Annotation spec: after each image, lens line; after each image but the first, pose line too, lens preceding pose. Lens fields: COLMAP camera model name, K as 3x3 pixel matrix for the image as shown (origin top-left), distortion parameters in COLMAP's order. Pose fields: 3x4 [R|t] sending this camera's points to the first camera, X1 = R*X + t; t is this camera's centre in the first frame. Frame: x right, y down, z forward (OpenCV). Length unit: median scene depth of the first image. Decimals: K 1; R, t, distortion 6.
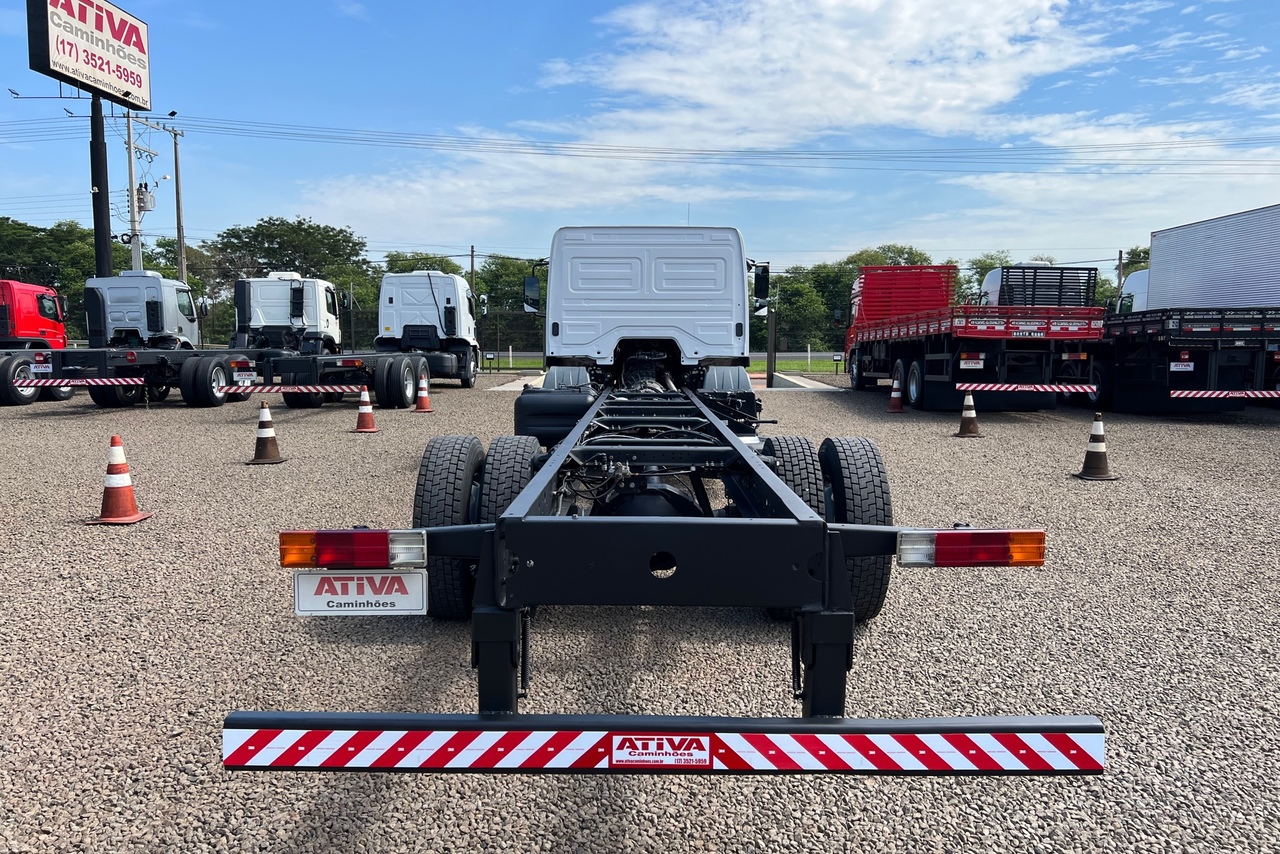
lens RADIAL K [[999.7, 0, 634.7], [0, 999.7, 451.4], [0, 0, 1]] dist [0.041767, -0.059812]
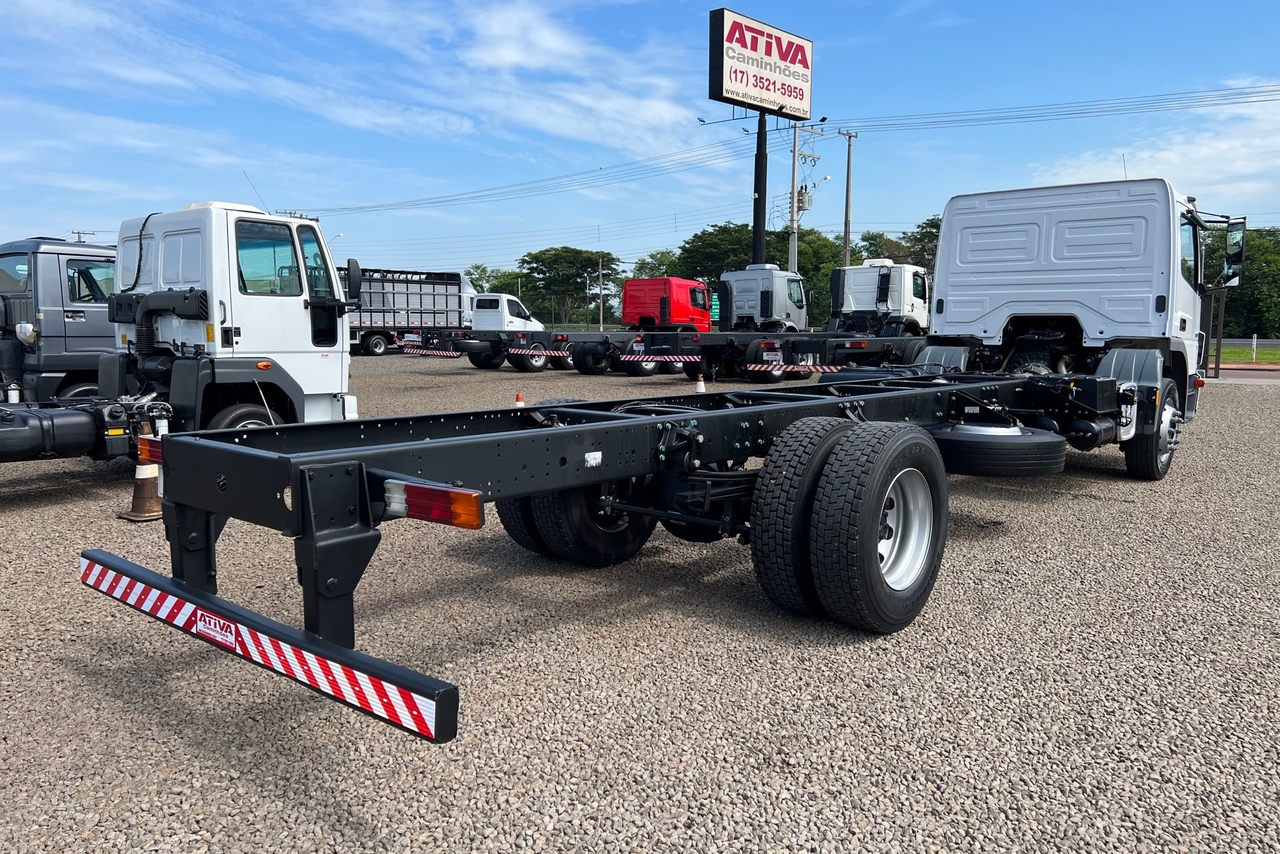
lens RADIAL K [[999.7, 0, 634.7], [0, 999.7, 451.4], [0, 0, 1]] dist [0.041767, -0.059812]
pose [[0.740051, 0.081825, -0.667555, 0.162387], [-0.074270, 0.996444, 0.039803, -0.001619], [0.668438, 0.020123, 0.743496, 0.053561]]
